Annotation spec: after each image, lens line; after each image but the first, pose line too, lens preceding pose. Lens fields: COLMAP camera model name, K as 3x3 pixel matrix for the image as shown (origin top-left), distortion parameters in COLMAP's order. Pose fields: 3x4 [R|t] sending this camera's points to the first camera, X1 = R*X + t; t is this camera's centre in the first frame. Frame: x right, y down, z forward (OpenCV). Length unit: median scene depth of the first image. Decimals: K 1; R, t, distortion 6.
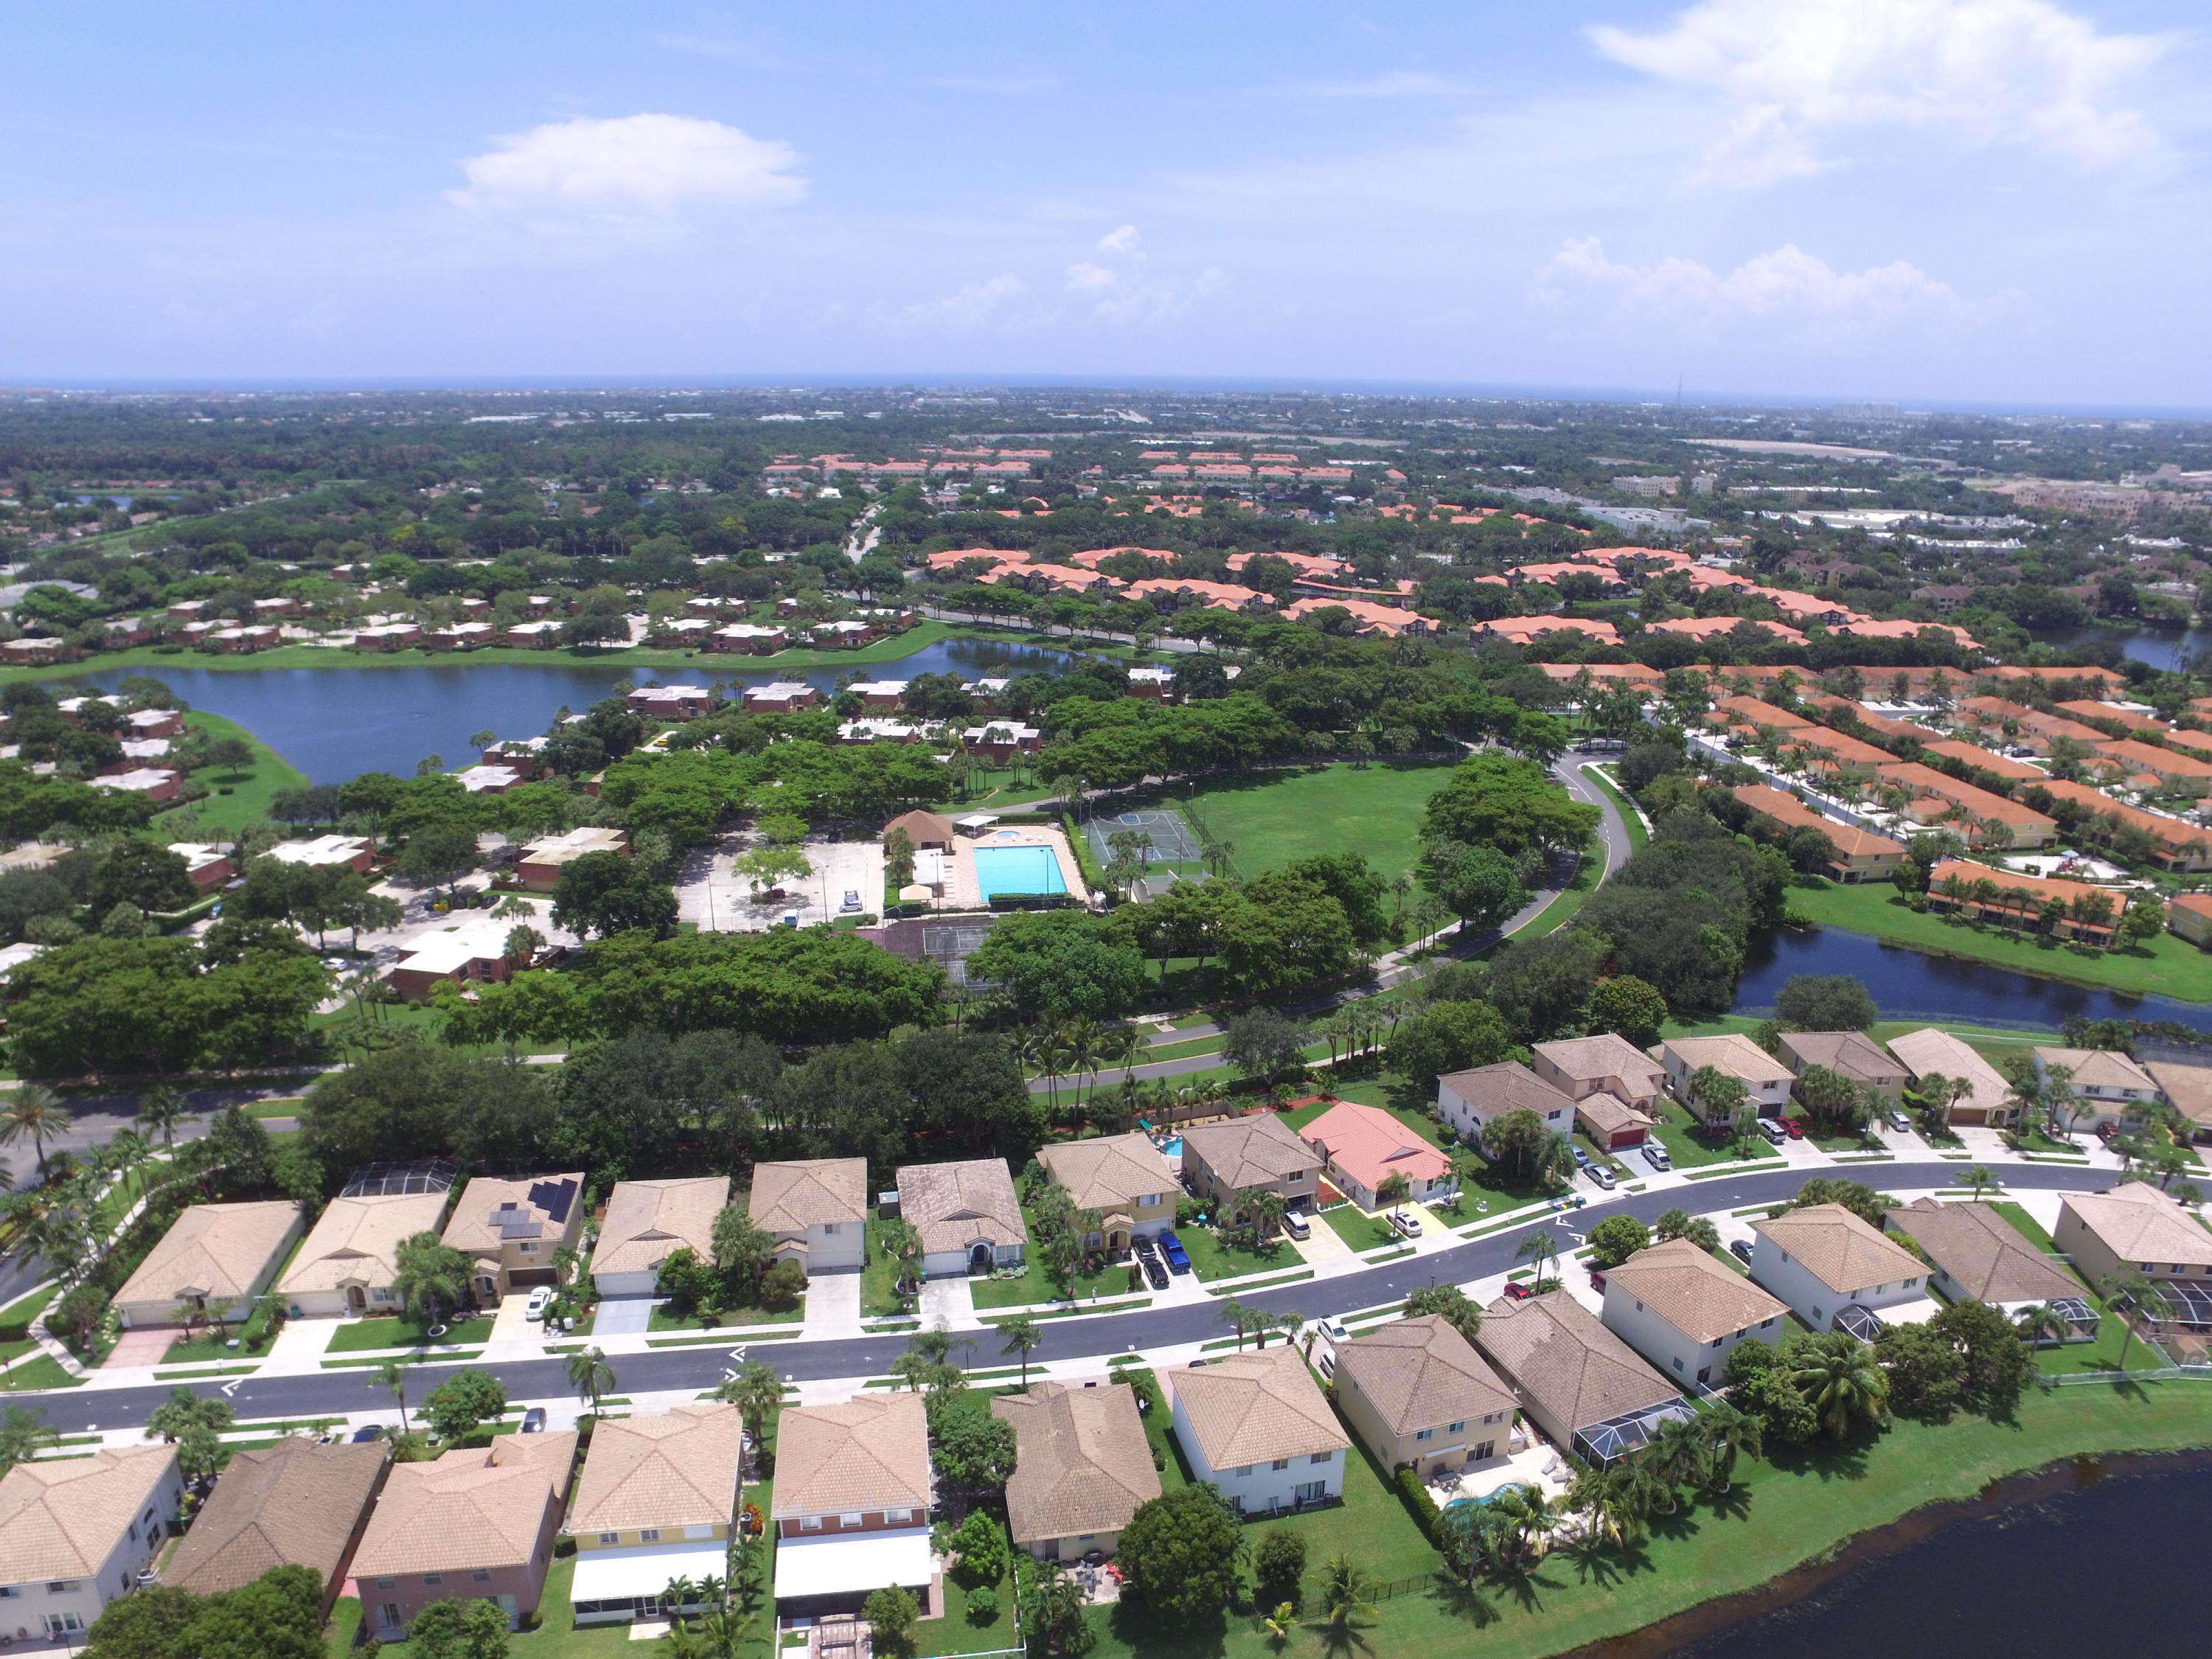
lens RADIAL K [[1526.5, 0, 1113.1], [0, 1526.5, 844.0], [0, 0, 1]] dist [-0.080765, 0.032897]
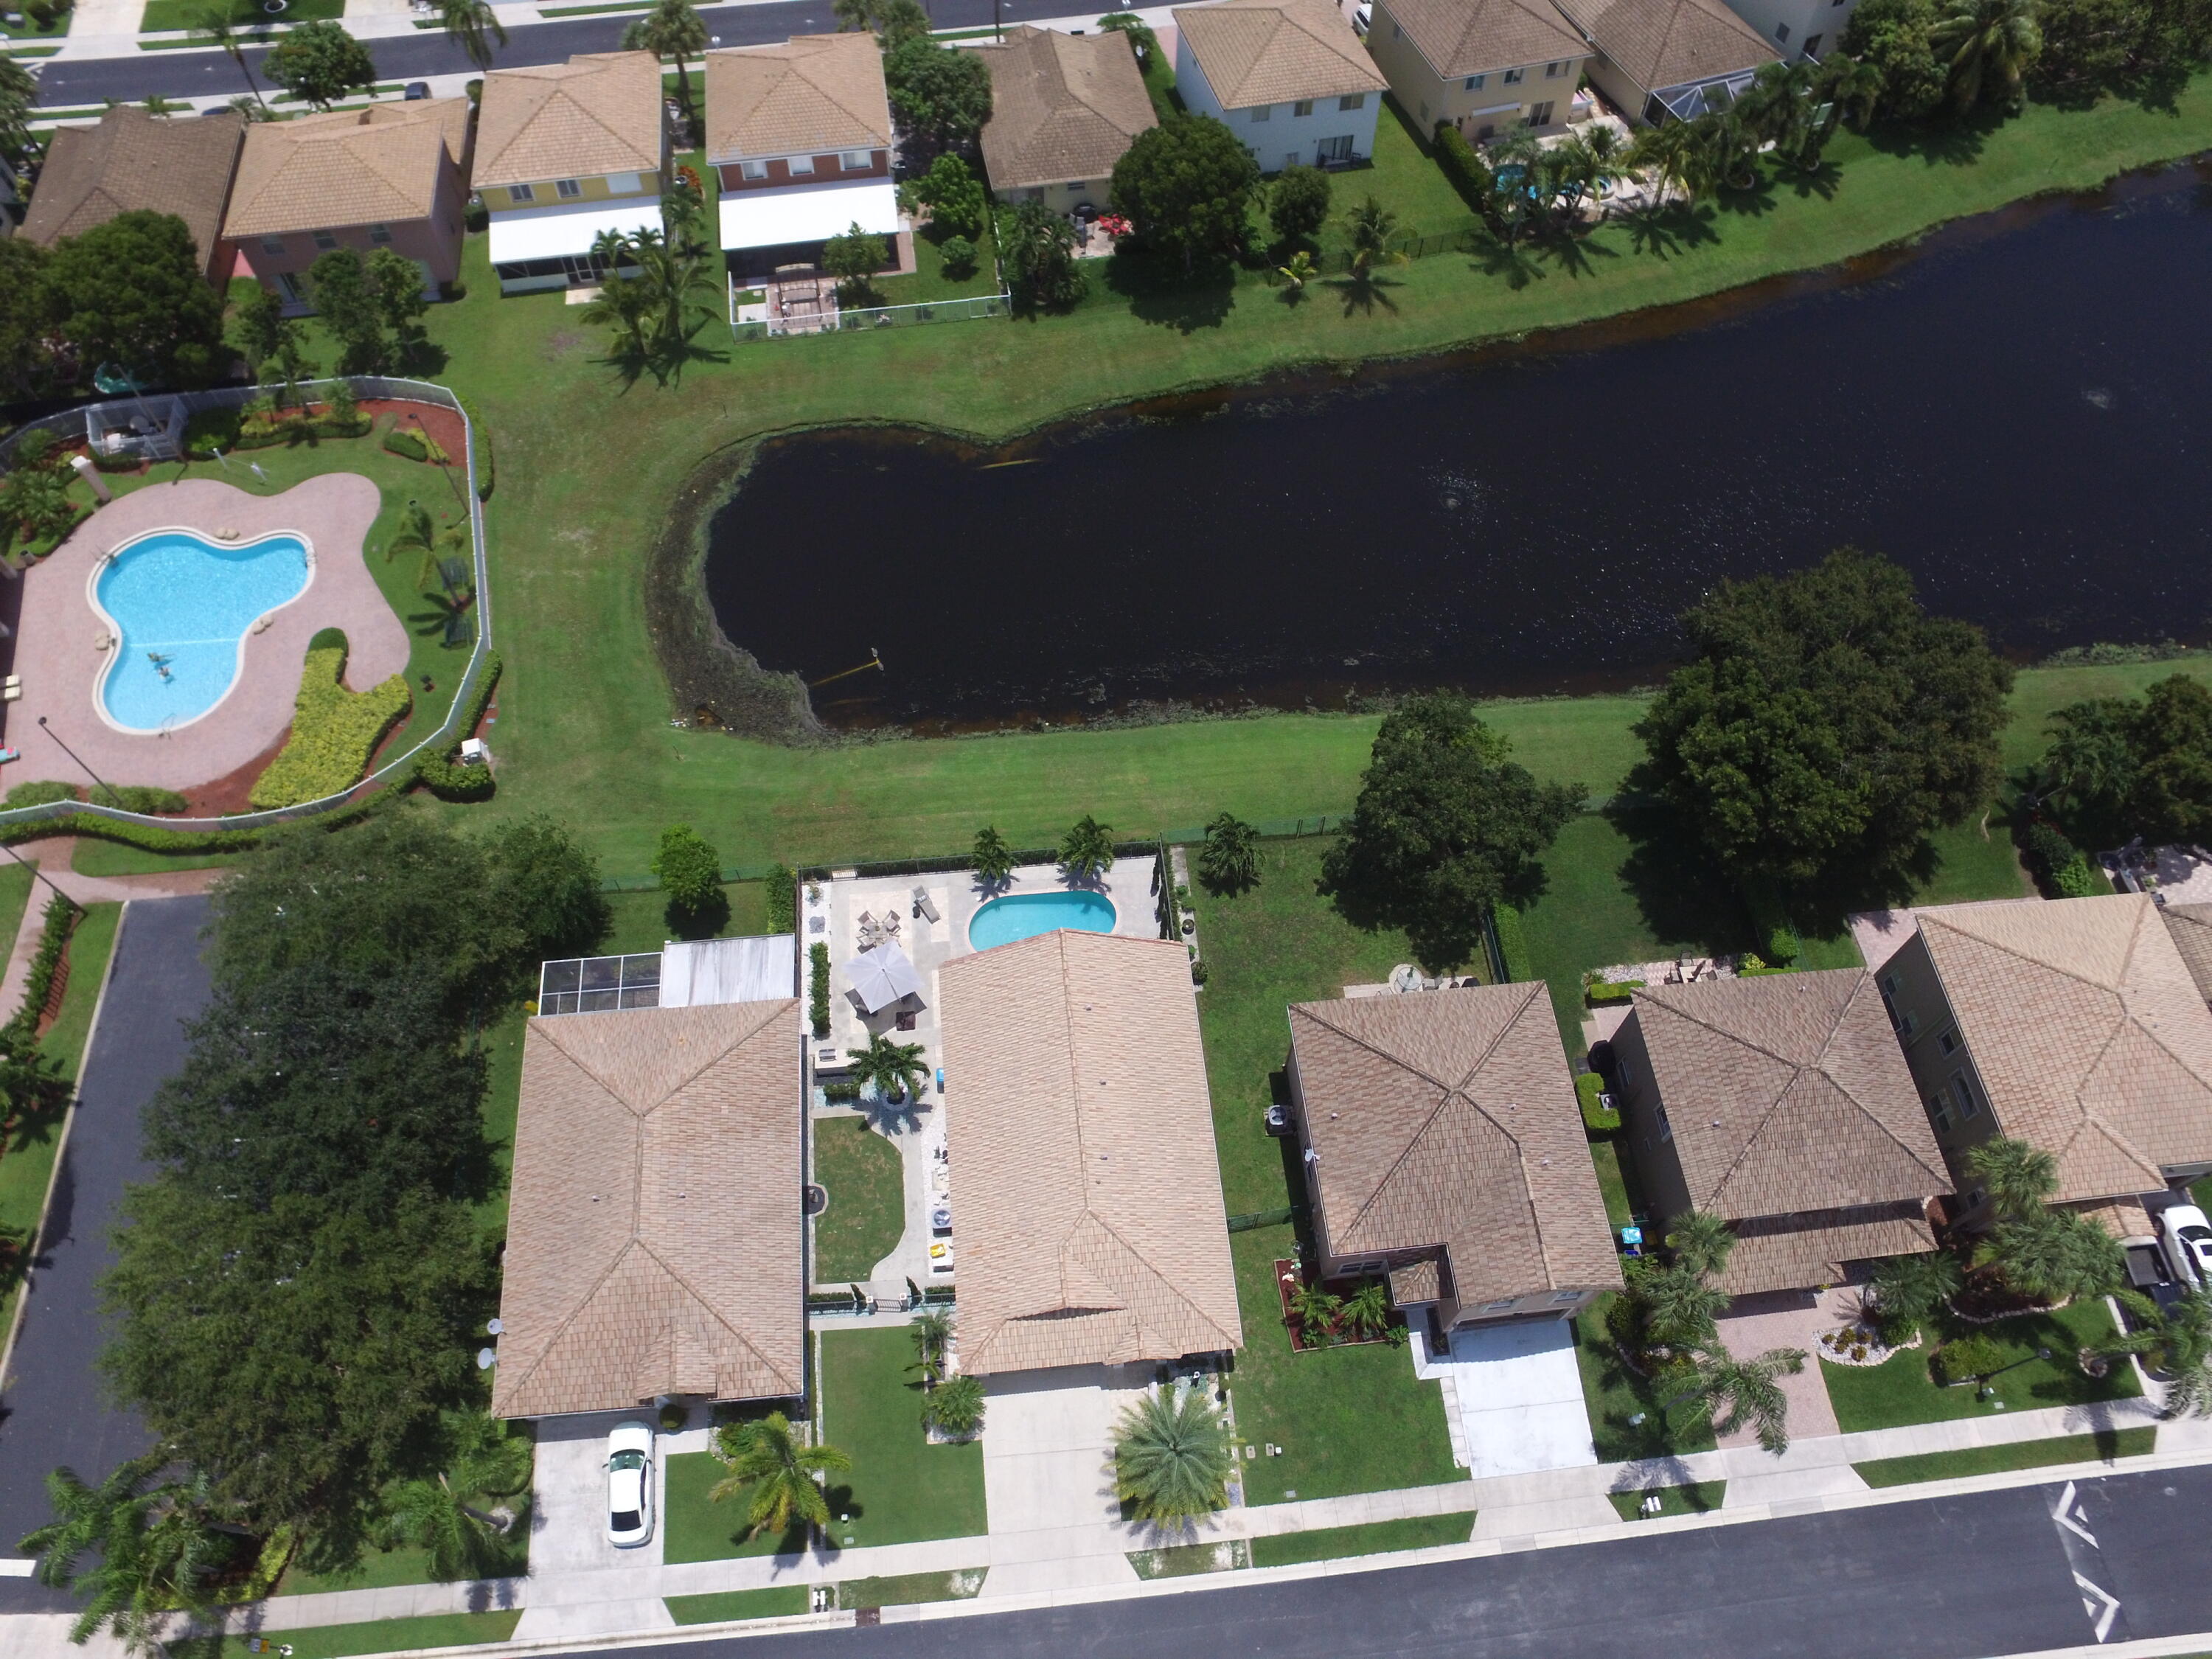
lens RADIAL K [[1626.4, 0, 1113.9], [0, 1626.4, 837.6], [0, 0, 1]] dist [-0.084391, 0.073673]
pose [[0.999945, -0.009359, 0.004670, -0.003643], [0.004156, 0.765282, 0.643682, 0.149006], [-0.009598, -0.643627, 0.765279, 0.049674]]
